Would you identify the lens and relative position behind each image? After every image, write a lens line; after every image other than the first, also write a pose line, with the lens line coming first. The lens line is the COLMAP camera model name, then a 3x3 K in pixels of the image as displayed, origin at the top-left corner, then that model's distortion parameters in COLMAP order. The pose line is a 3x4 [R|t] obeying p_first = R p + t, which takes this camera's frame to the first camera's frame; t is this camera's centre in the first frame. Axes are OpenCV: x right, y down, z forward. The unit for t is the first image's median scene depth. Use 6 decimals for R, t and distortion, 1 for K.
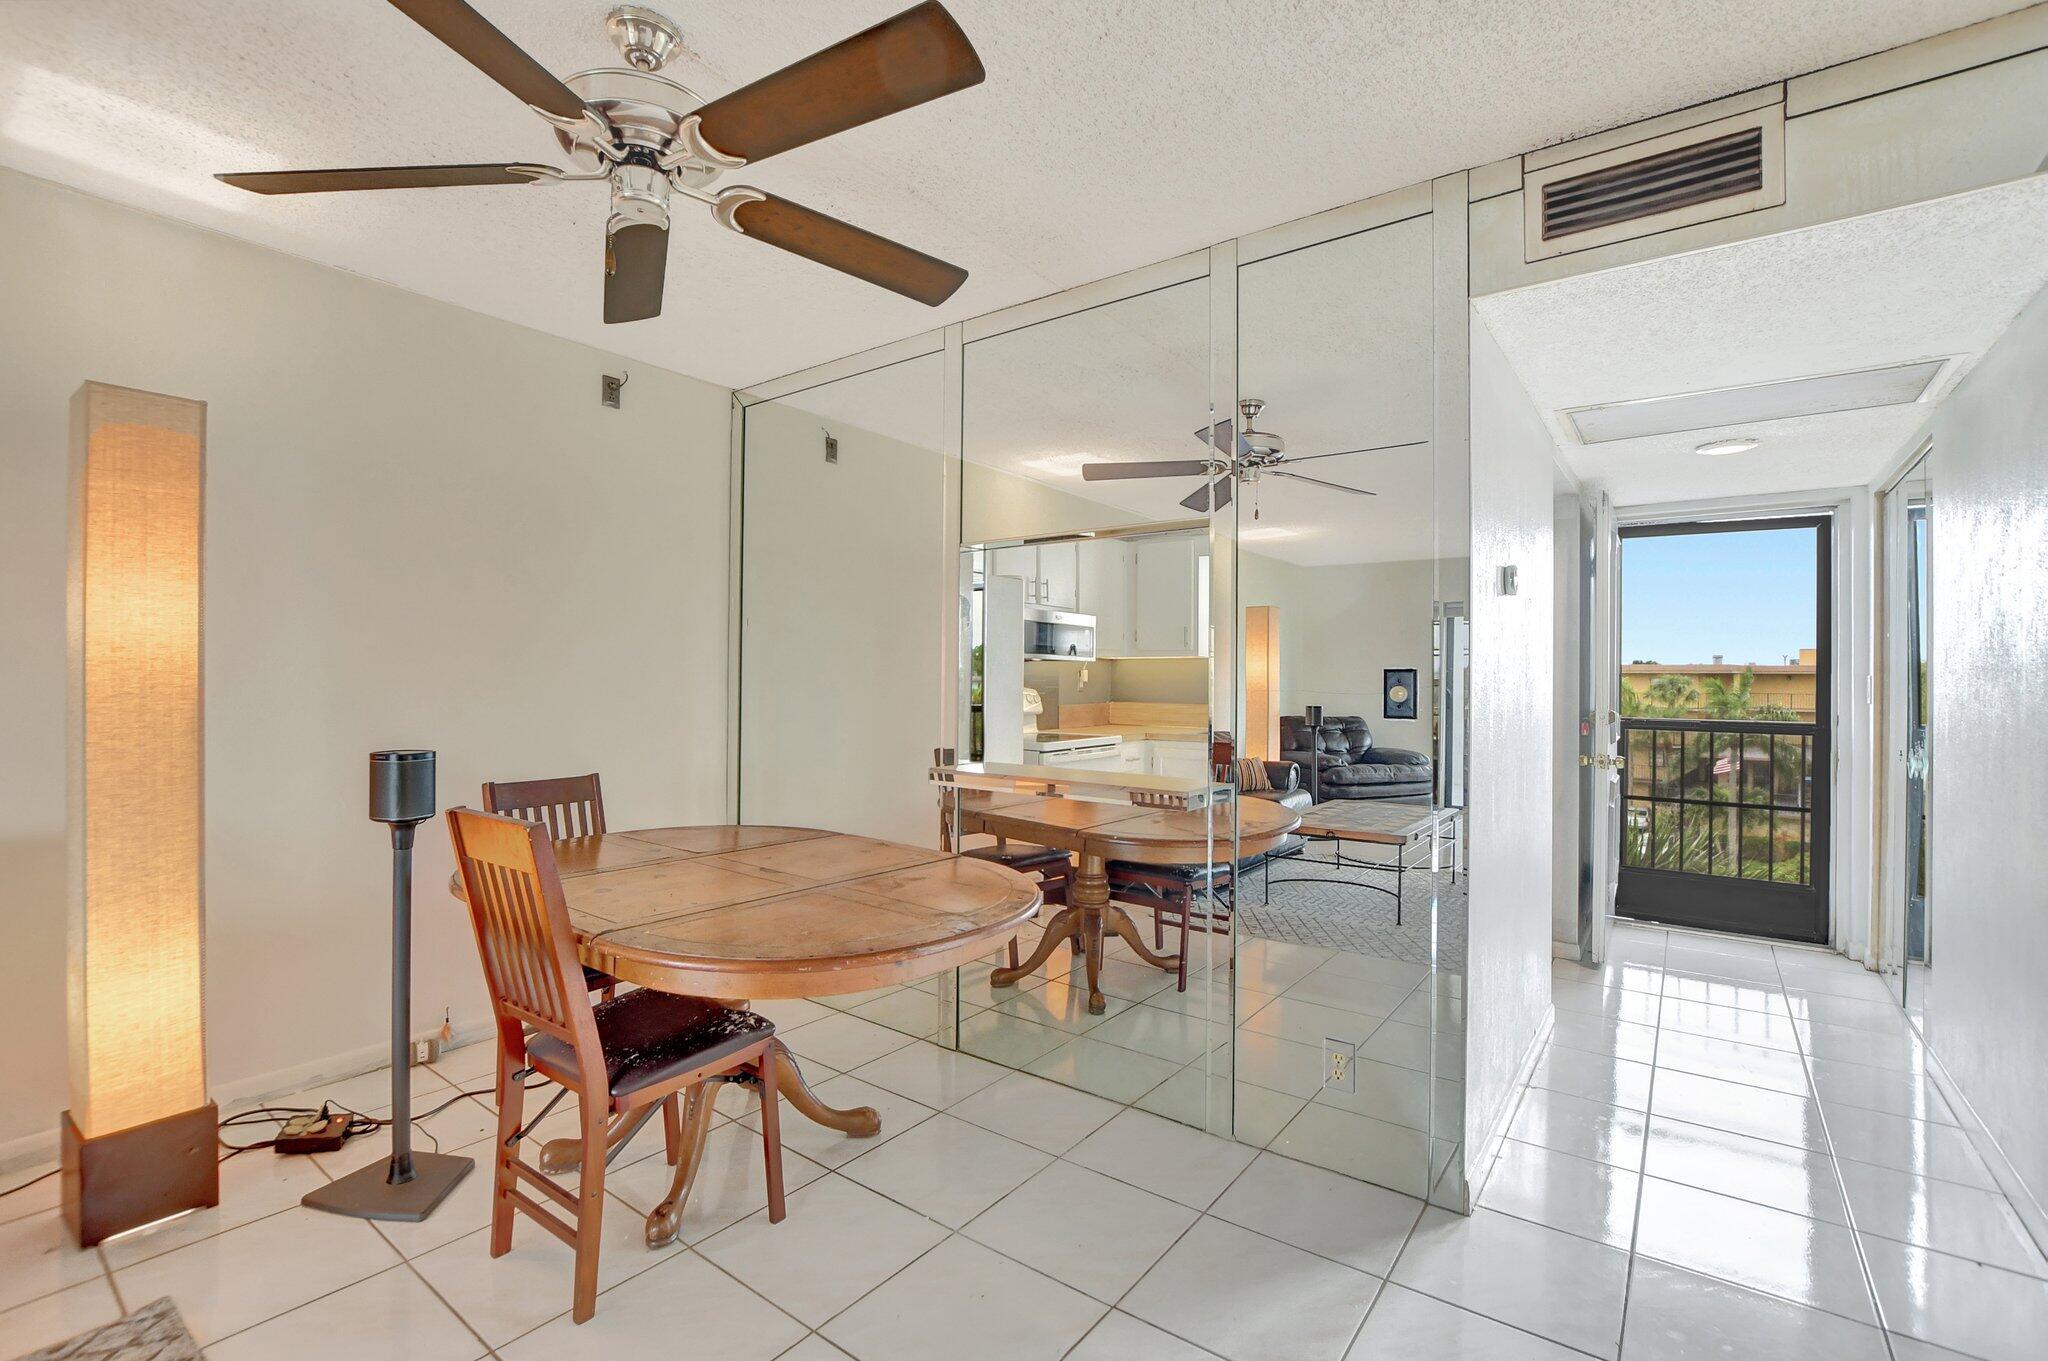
lens RADIAL K [[996.3, 0, 945.2], [0, 996.3, 667.1], [0, 0, 1]] dist [-0.029350, 0.000420]
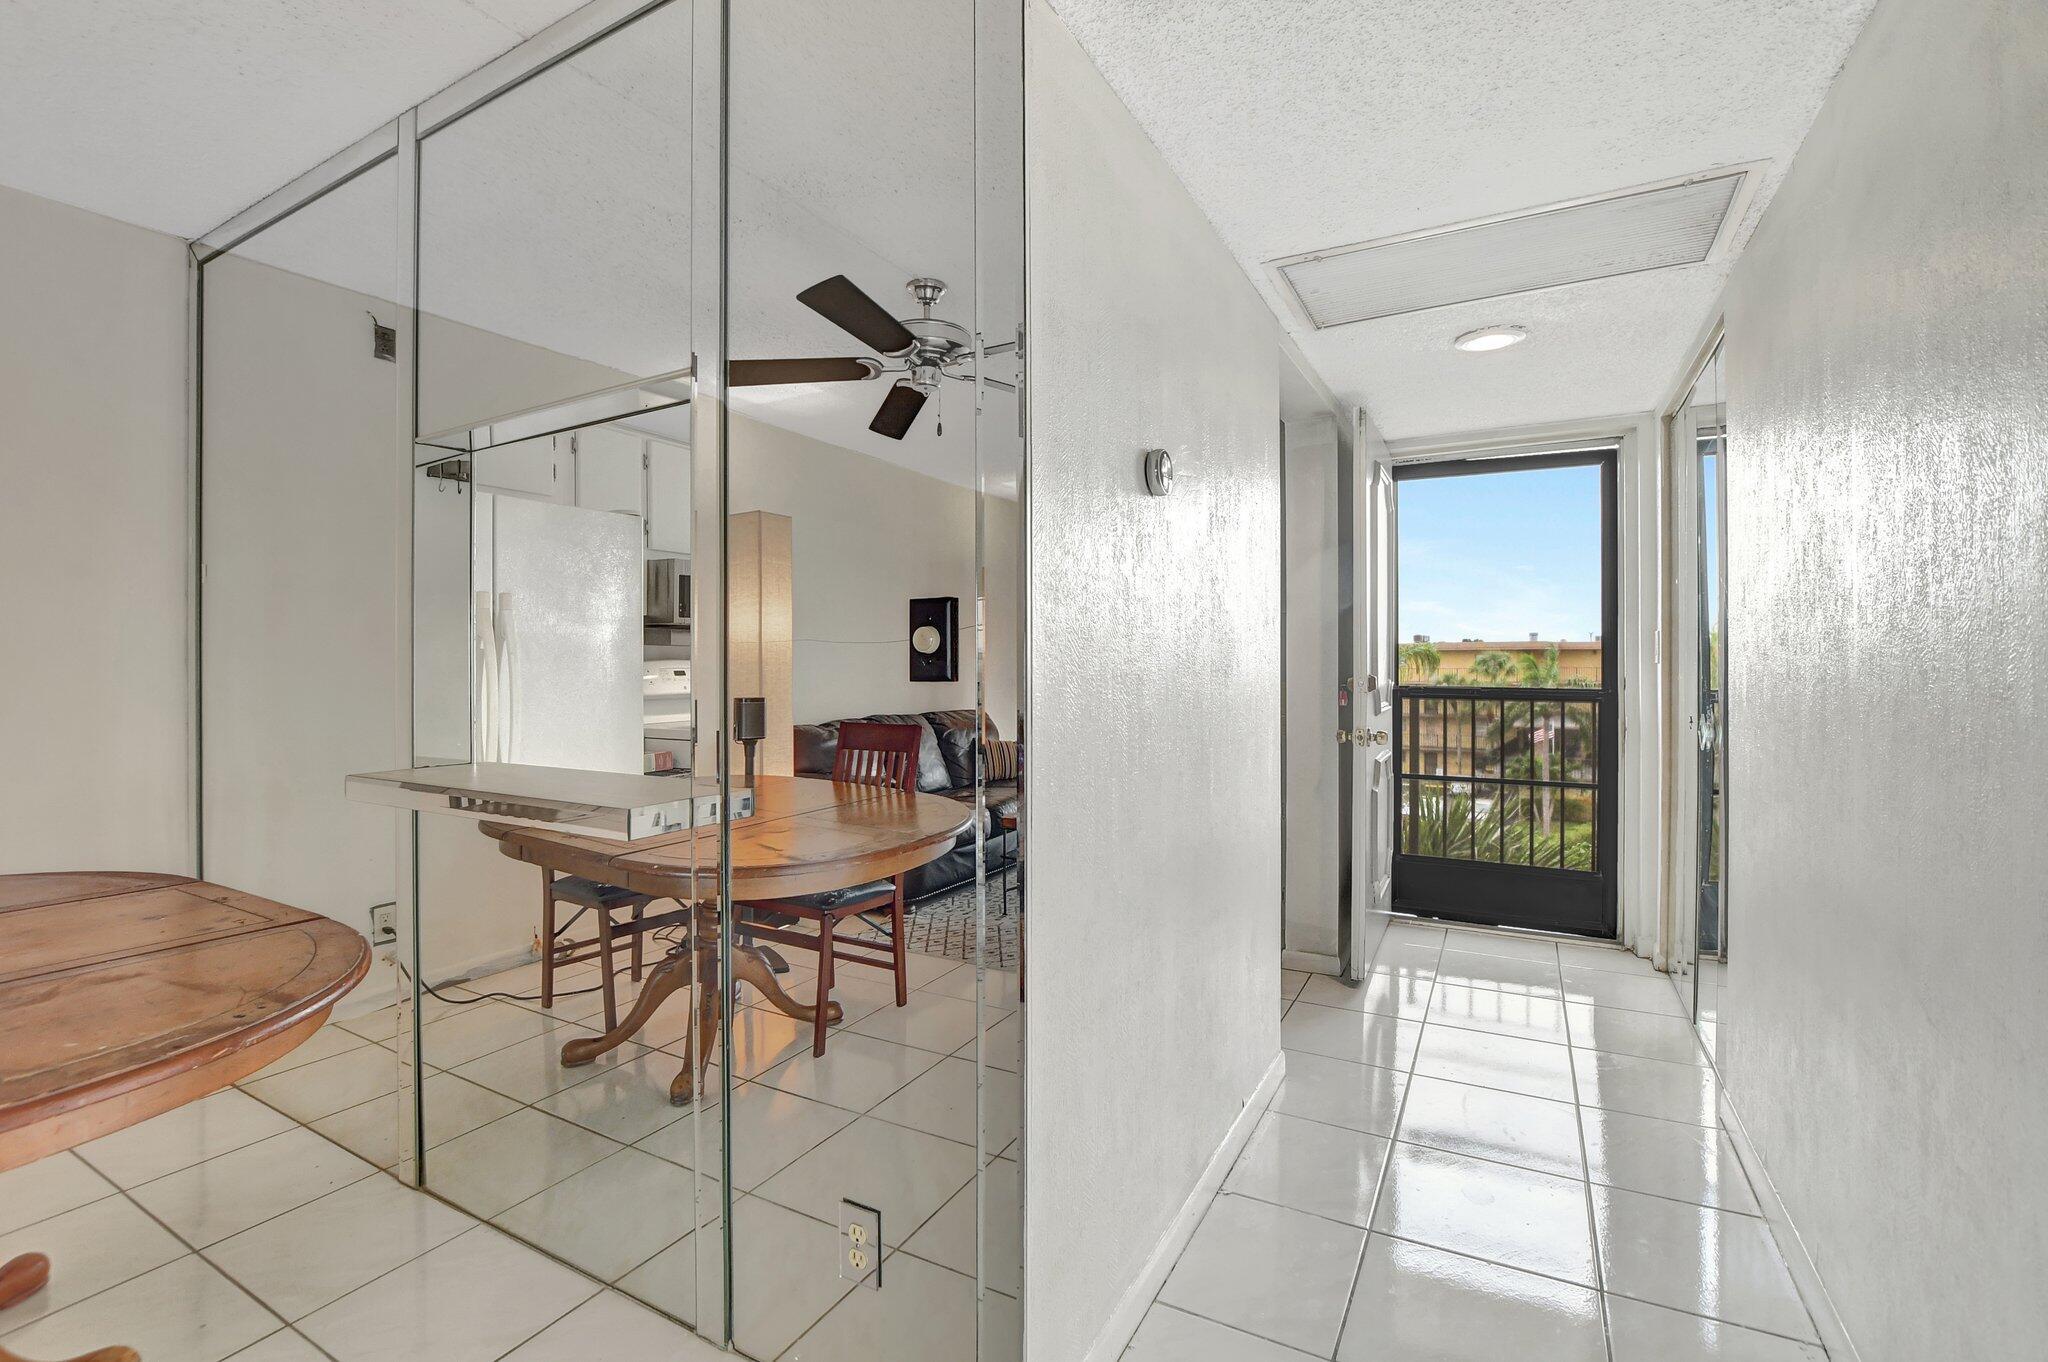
lens RADIAL K [[923.5, 0, 1019.9], [0, 923.5, 671.3], [0, 0, 1]] dist [-0.032635, -0.000227]
pose [[0.989490, -0.015018, 0.143818, 0.271137], [0.012993, 0.999803, 0.015006, 0.025227], [-0.144015, -0.012980, 0.989490, 0.277299]]
